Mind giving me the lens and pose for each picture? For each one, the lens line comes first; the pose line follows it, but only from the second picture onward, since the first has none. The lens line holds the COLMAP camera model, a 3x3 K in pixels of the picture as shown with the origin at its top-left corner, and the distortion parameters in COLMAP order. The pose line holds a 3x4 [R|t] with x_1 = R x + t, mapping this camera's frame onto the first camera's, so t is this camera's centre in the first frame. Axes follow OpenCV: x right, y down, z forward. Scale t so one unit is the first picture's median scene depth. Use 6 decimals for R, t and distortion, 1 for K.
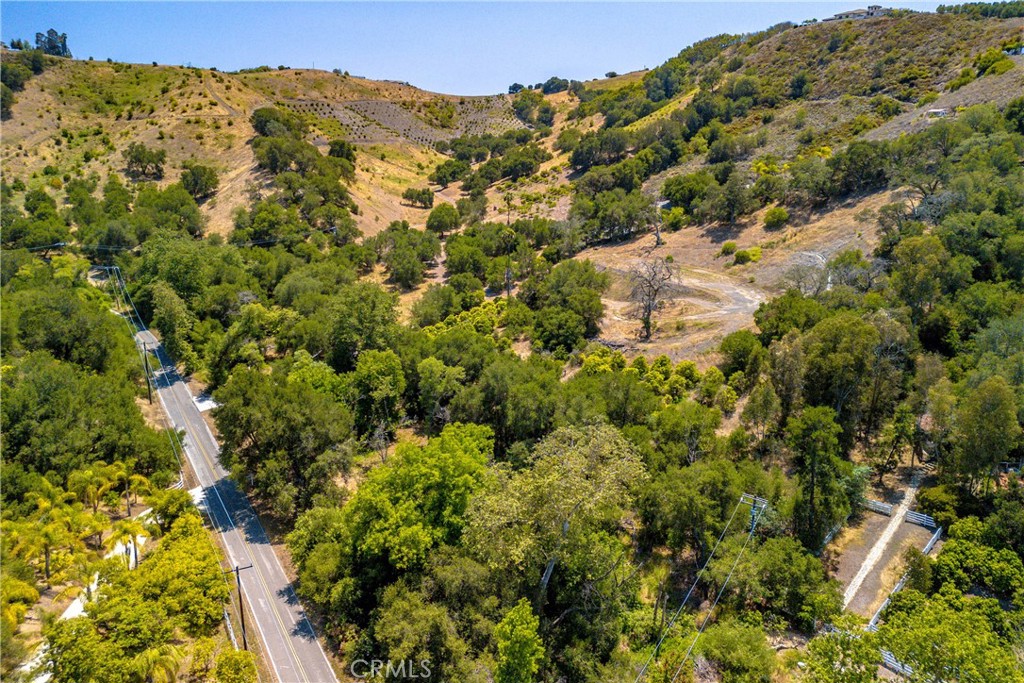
lens RADIAL K [[750.3, 0, 512.1], [0, 750.3, 310.7], [0, 0, 1]] dist [0.064388, -0.048213]
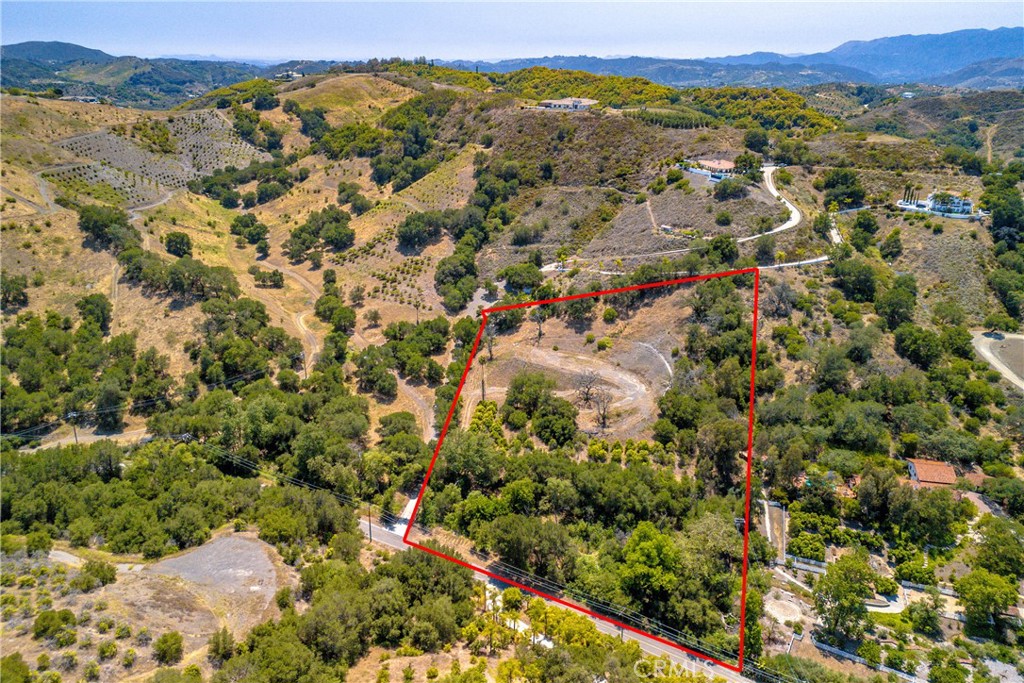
lens RADIAL K [[741.1, 0, 509.8], [0, 741.1, 323.7], [0, 0, 1]] dist [0.108695, -0.121687]
pose [[0.877339, -0.164683, 0.450728, -0.410646], [0.113529, 0.983836, 0.138482, -0.247512], [-0.466248, -0.070325, 0.881854, -0.242957]]
